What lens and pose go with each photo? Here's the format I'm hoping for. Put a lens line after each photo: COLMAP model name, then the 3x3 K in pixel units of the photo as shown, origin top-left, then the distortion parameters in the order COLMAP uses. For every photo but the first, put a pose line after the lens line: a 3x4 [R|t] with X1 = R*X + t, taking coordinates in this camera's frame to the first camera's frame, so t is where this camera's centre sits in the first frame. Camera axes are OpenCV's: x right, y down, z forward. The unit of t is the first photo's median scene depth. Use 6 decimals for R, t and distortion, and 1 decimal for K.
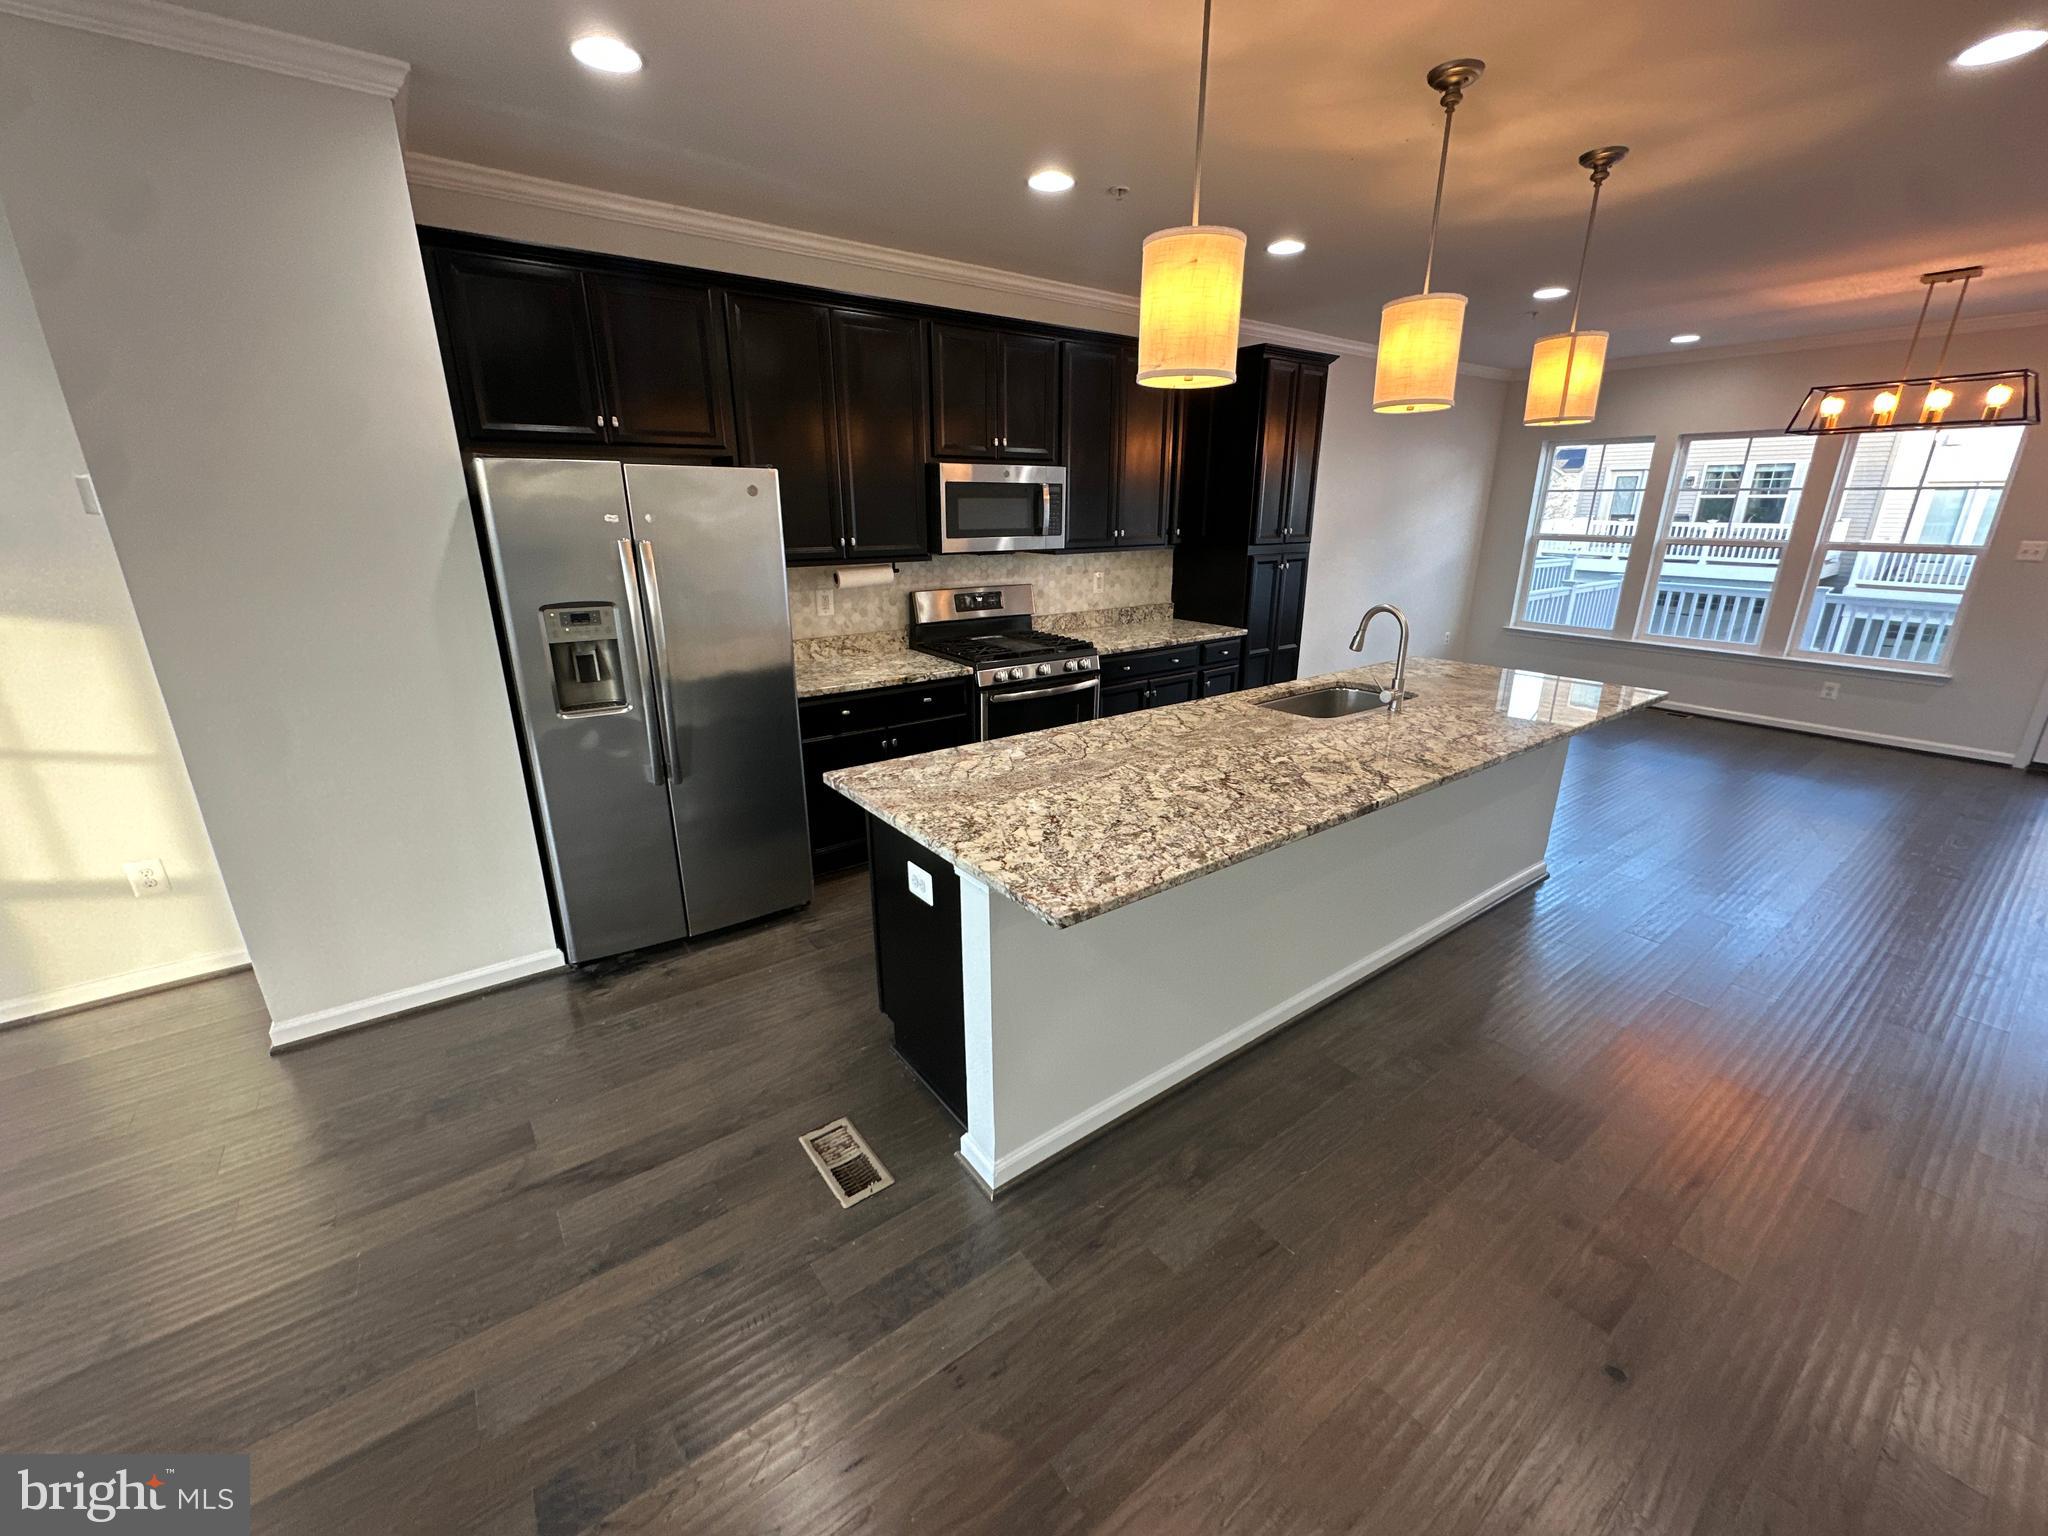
lens RADIAL K [[813.9, 0, 1026.1], [0, 813.9, 770.0], [0, 0, 1]] dist [-0.004713, 0.000020]
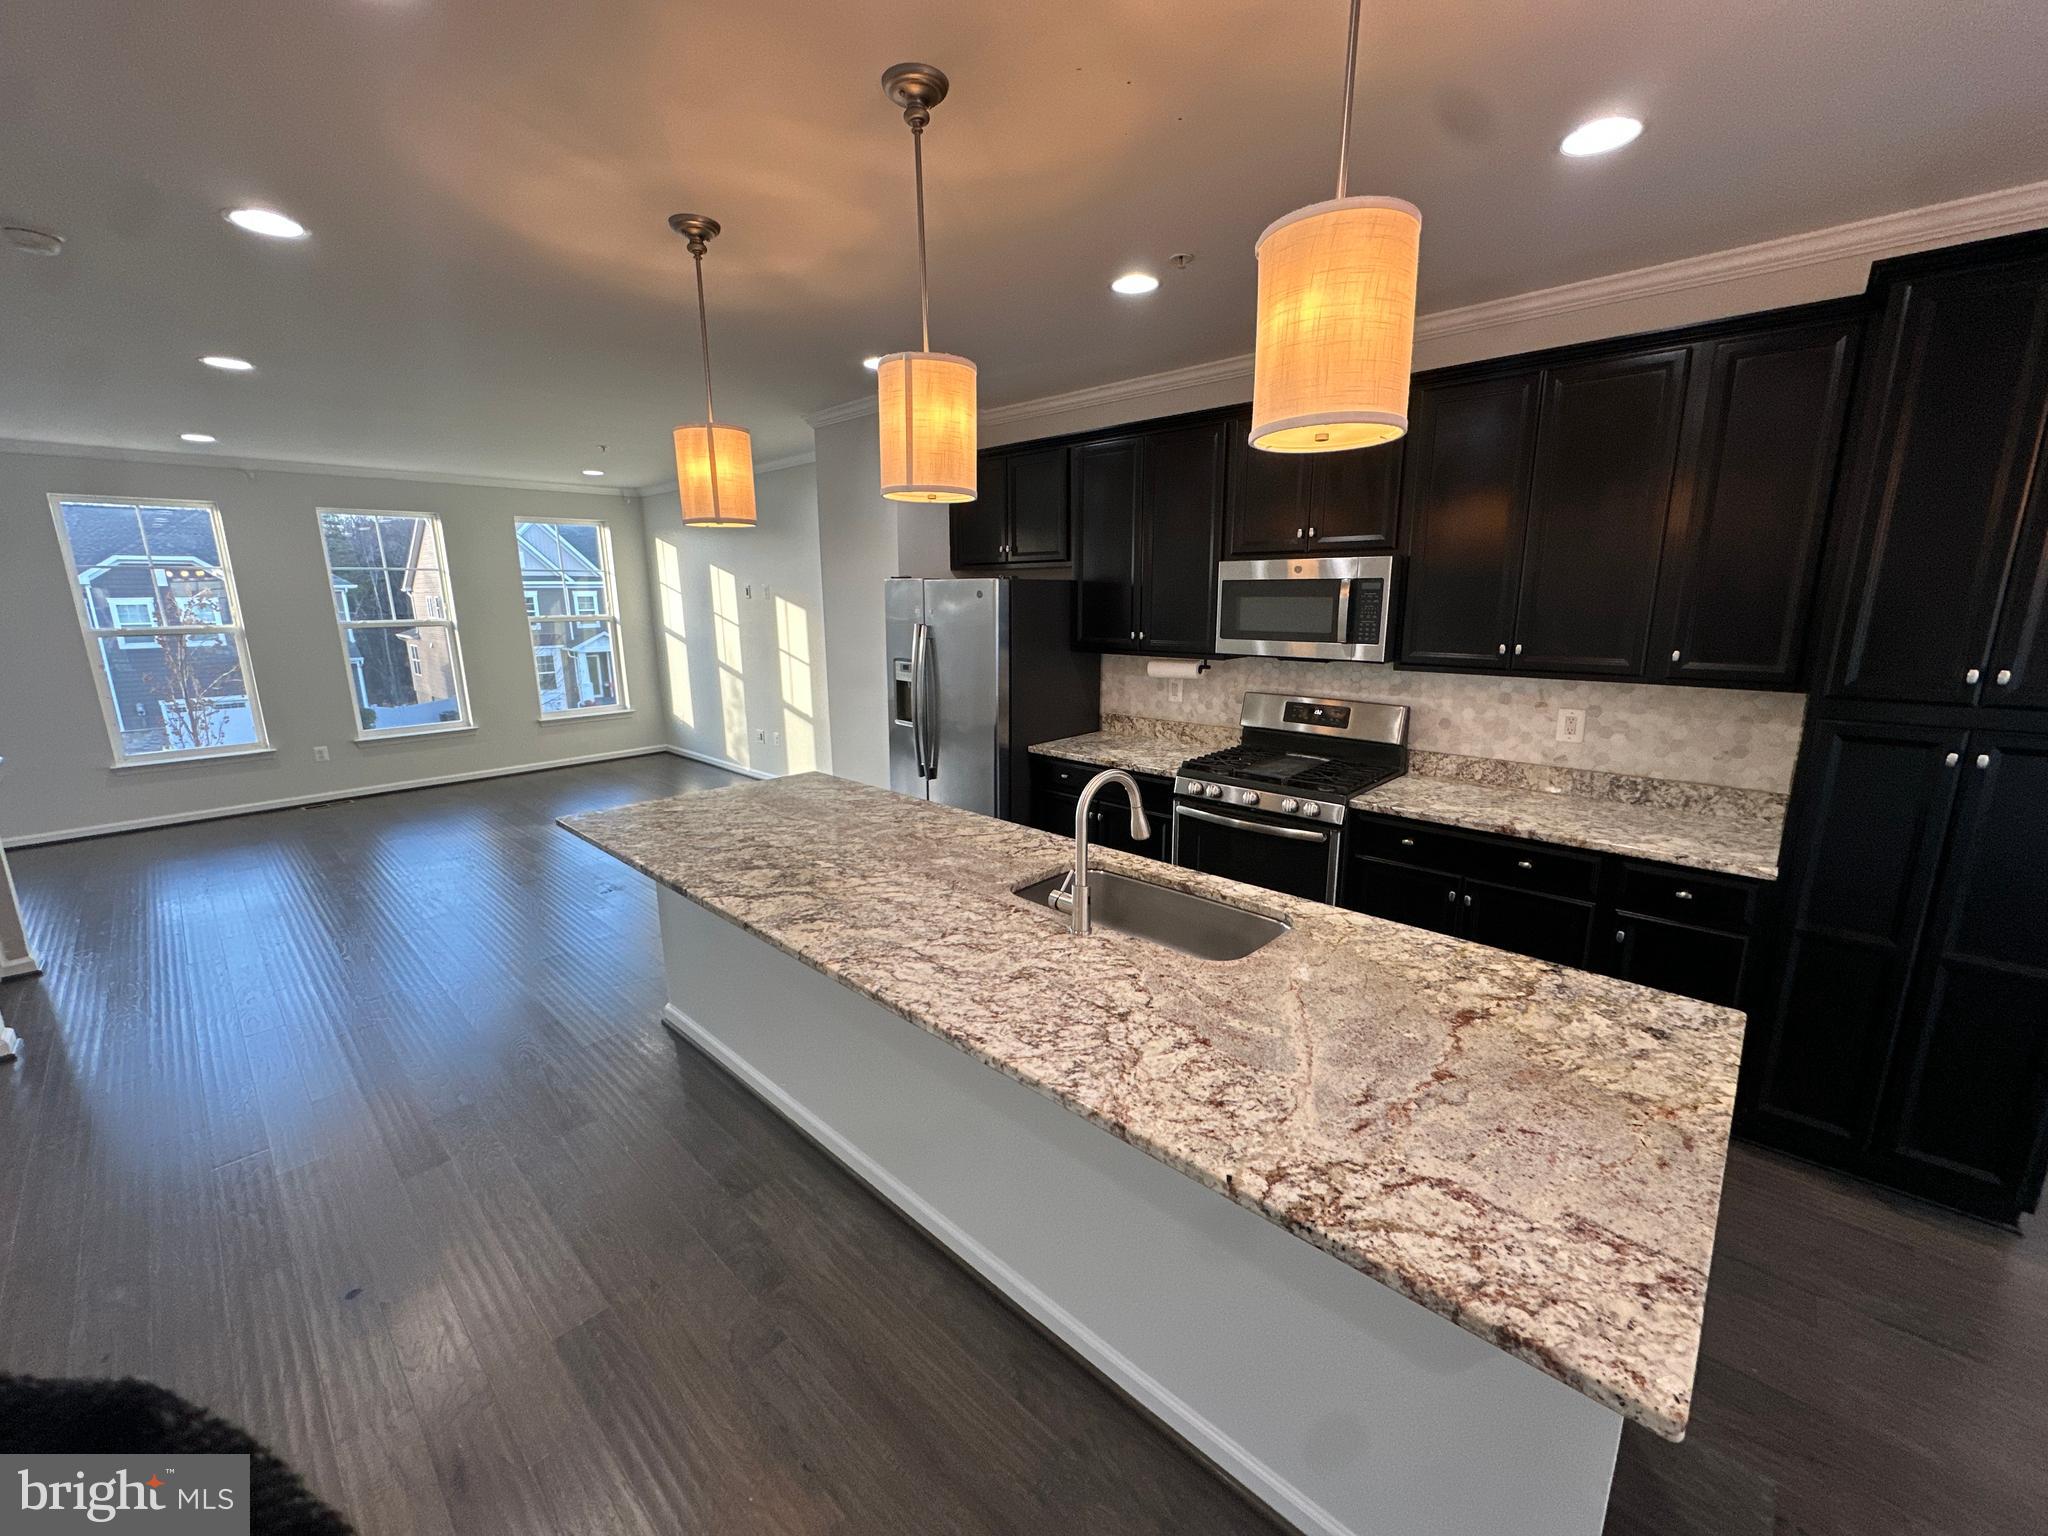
lens RADIAL K [[813.9, 0, 1026.1], [0, 813.9, 770.0], [0, 0, 1]] dist [-0.004713, 0.000020]
pose [[0.176425, 0.210672, -0.961505, 1.209740], [-0.299285, 0.942060, 0.151496, -0.324338], [0.937711, 0.261036, 0.229254, 0.915743]]
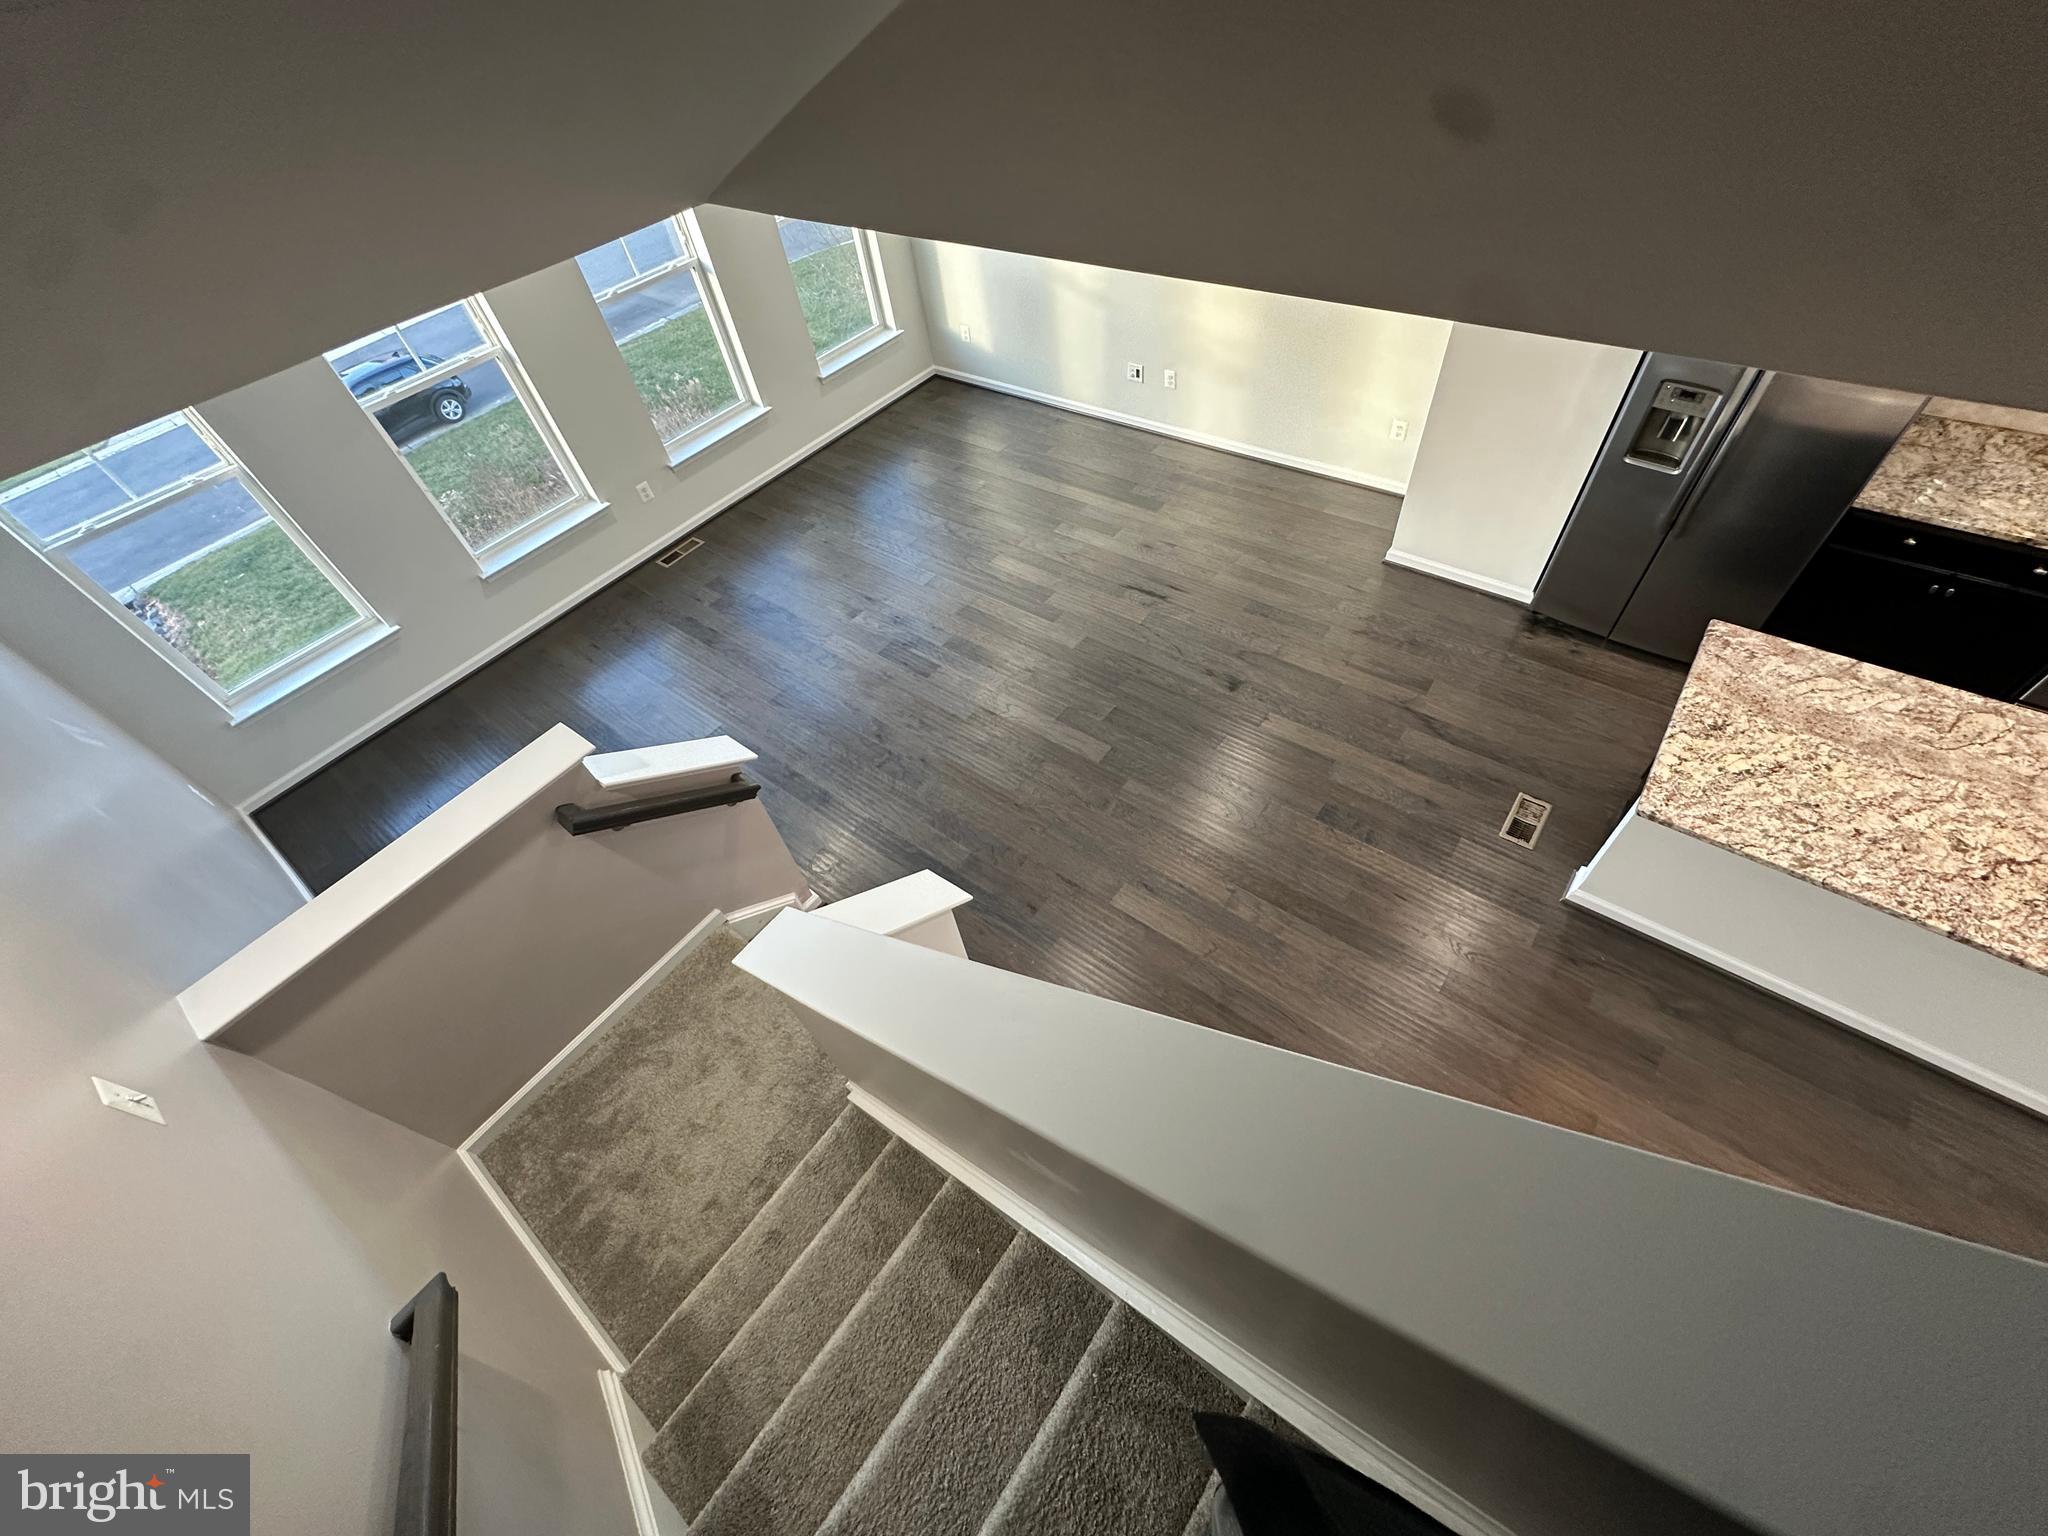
lens RADIAL K [[813.9, 0, 1026.1], [0, 813.9, 770.0], [0, 0, 1]] dist [-0.004713, 0.000020]
pose [[0.264643, 0.717235, -0.644623, 0.425679], [-0.198093, 0.694632, 0.691553, -0.458941], [0.943781, -0.055319, 0.325909, -0.435760]]
